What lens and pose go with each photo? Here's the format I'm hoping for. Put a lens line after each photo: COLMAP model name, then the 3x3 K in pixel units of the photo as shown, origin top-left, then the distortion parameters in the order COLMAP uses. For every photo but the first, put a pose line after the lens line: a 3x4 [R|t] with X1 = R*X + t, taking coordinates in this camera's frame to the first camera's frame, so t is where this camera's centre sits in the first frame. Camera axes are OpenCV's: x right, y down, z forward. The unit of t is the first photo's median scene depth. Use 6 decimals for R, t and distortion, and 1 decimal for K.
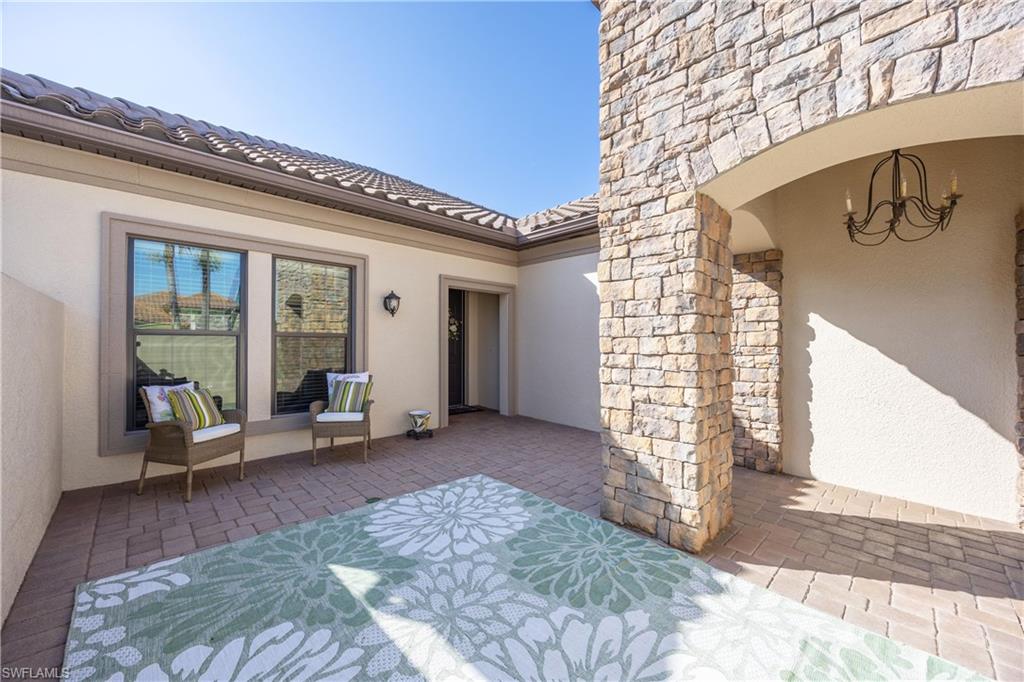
lens RADIAL K [[392.0, 0, 510.5], [0, 392.0, 343.1], [0, 0, 1]] dist [-0.002998, 0.000145]
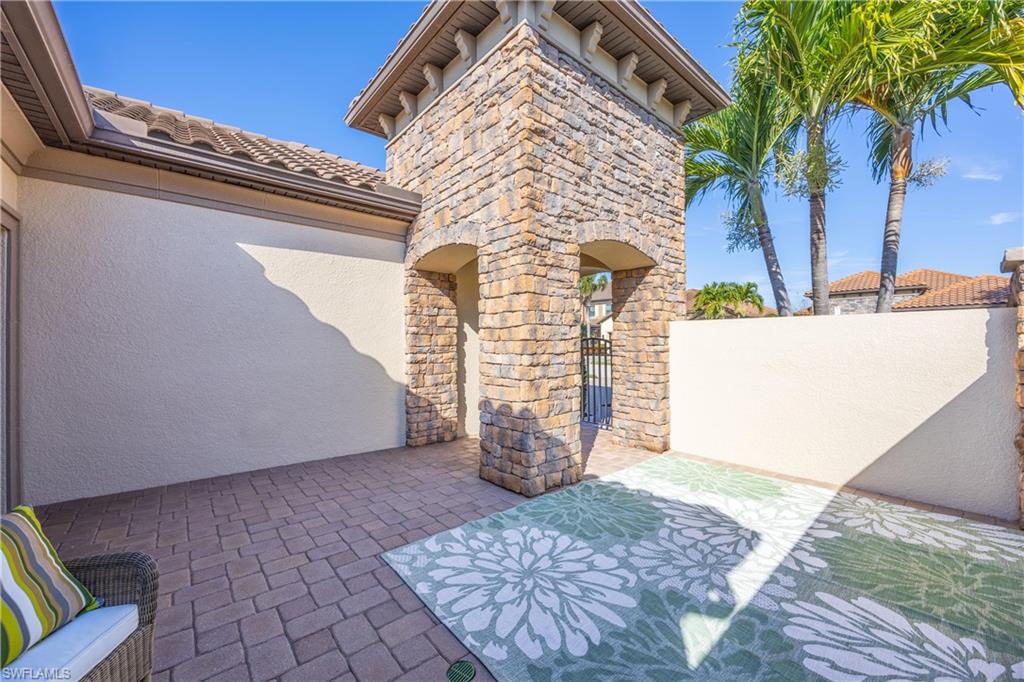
lens RADIAL K [[392.0, 0, 510.0], [0, 392.0, 338.4], [0, 0, 1]] dist [-0.002998, 0.000145]
pose [[0.053082, 0.003200, 0.998585, -0.998656], [0.001426, 0.999994, -0.003280, -0.018594], [-0.998589, 0.001598, 0.053077, 1.085054]]
